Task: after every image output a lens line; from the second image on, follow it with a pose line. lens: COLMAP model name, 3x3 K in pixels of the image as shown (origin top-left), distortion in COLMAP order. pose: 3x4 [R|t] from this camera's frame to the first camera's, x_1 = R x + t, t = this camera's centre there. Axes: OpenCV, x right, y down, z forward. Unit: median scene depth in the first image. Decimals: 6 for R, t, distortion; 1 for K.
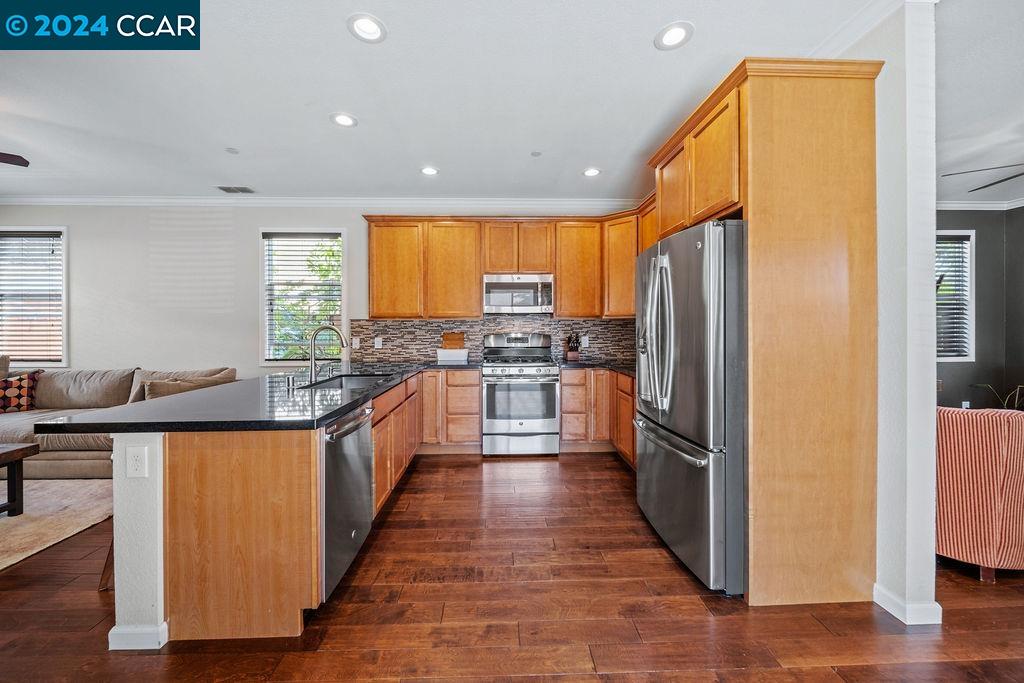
lens RADIAL K [[383.4, 0, 510.5], [0, 383.4, 328.4], [0, 0, 1]] dist [-0.000771, -0.000212]
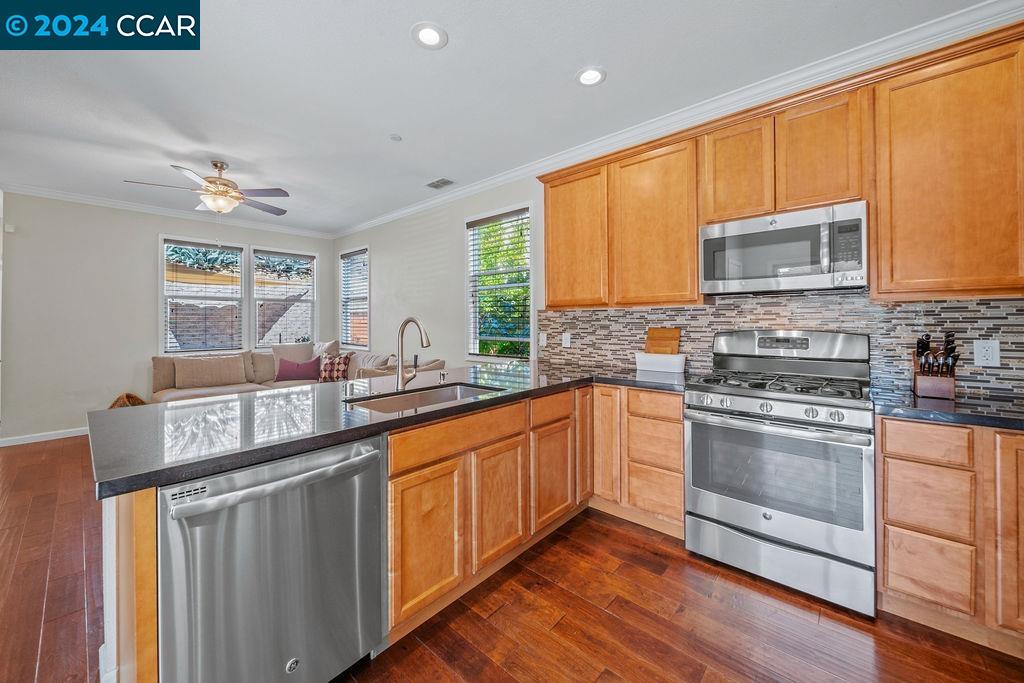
lens RADIAL K [[390.3, 0, 512.5], [0, 390.3, 318.0], [0, 0, 1]] dist [-0.001846, -0.000199]
pose [[0.722575, -0.006859, -0.691259, 0.125478], [0.000886, 0.999959, -0.008996, 0.000960], [0.691292, 0.005888, 0.722551, 0.381065]]
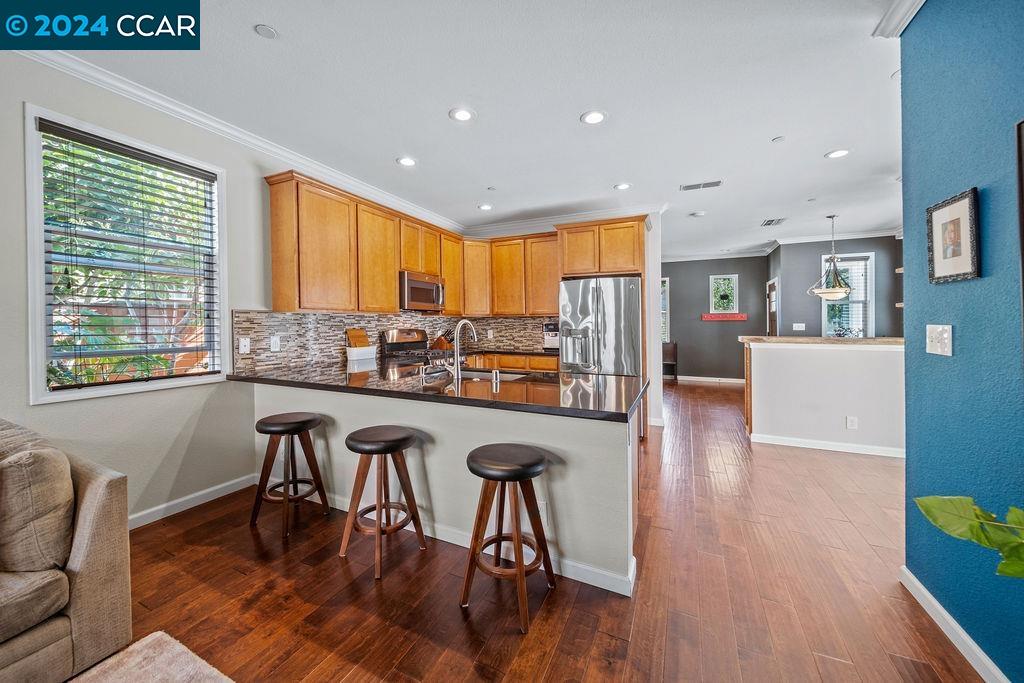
lens RADIAL K [[385.6, 0, 501.8], [0, 385.6, 323.0], [0, 0, 1]] dist [-0.000292, -0.000029]
pose [[0.465450, 0.005165, 0.885059, -0.837971], [0.001925, 0.999975, -0.006848, 0.004995], [-0.885072, 0.004891, 0.465428, 0.295722]]
